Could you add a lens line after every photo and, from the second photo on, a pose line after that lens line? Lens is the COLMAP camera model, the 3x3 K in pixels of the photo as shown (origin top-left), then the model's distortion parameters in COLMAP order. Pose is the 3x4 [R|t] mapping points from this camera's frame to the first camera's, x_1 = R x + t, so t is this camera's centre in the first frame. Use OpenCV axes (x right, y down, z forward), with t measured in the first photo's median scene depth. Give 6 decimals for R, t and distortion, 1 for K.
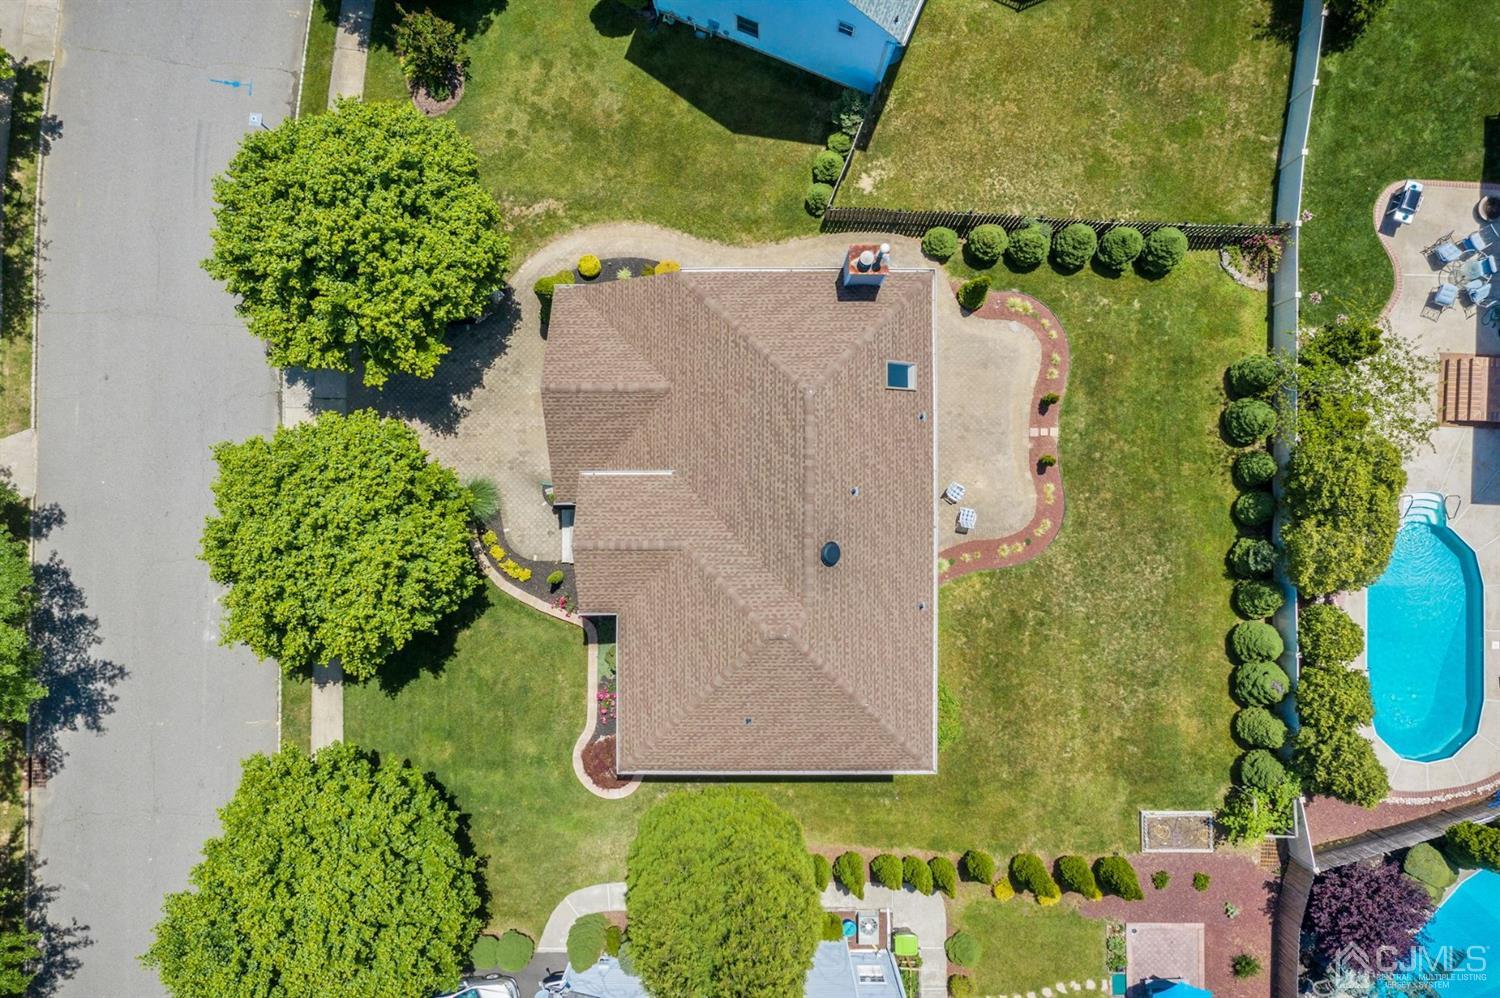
lens RADIAL K [[1206.6, 0, 779.2], [0, 1206.6, 493.4], [0, 0, 1]] dist [0.042475, 0.001476]
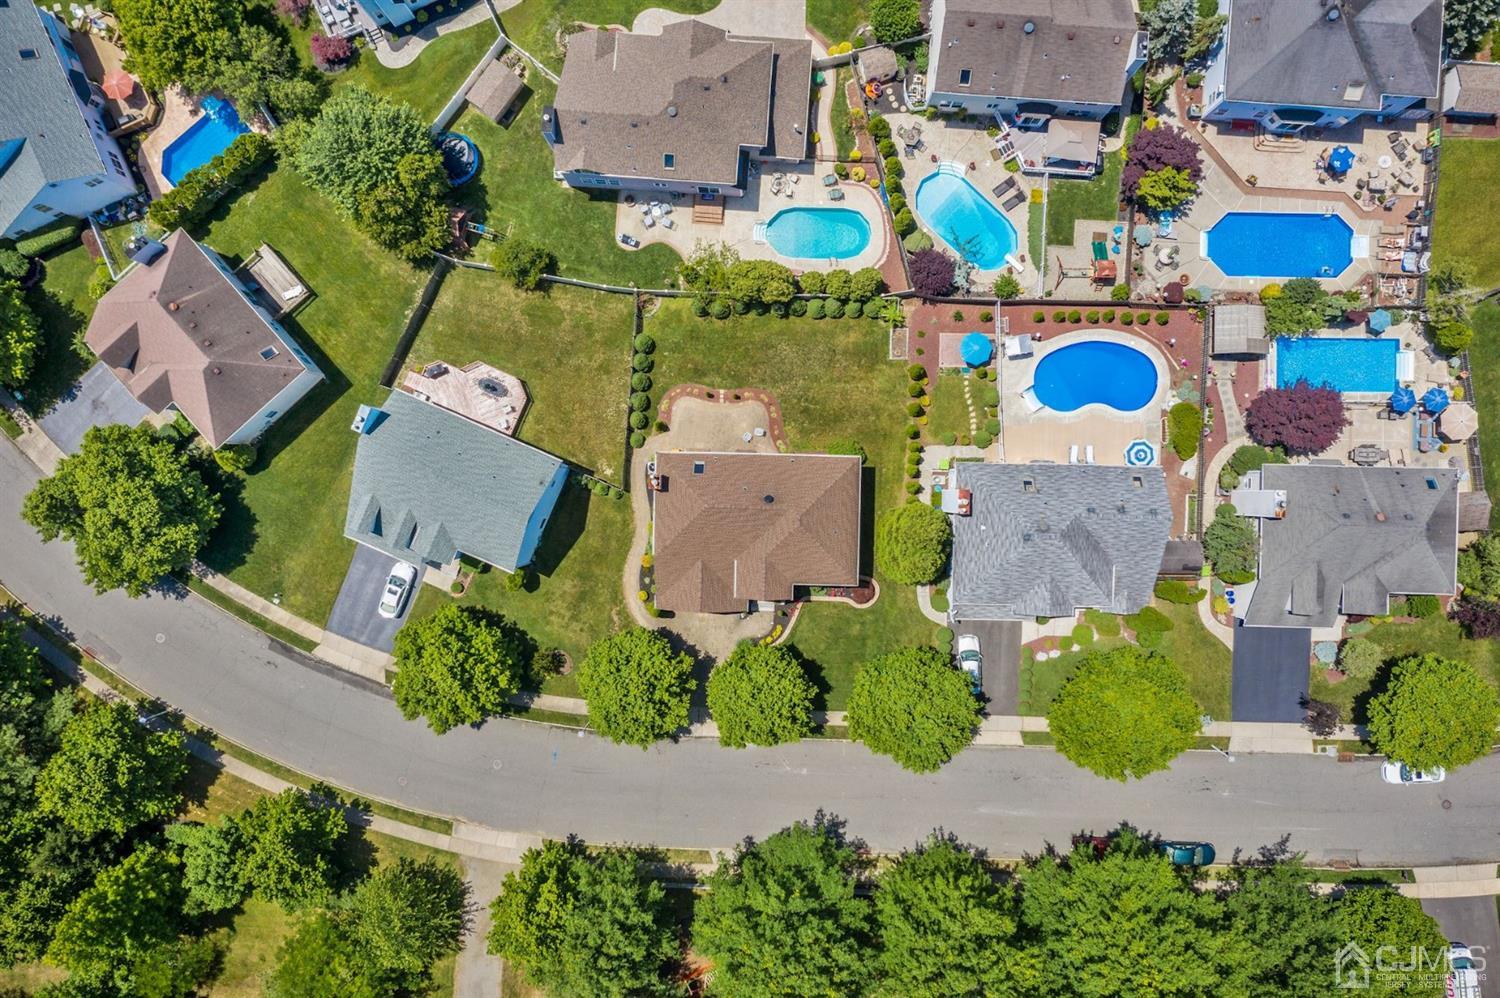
lens RADIAL K [[1190.6, 0, 750.0], [0, 1190.6, 499.0], [0, 0, 1]] dist [-0.032848, 0.000664]
pose [[0.025202, -0.999410, -0.023339, 0.081246], [0.999629, 0.025435, -0.009760, 0.028018], [0.010348, -0.023084, 0.999680, -1.228352]]
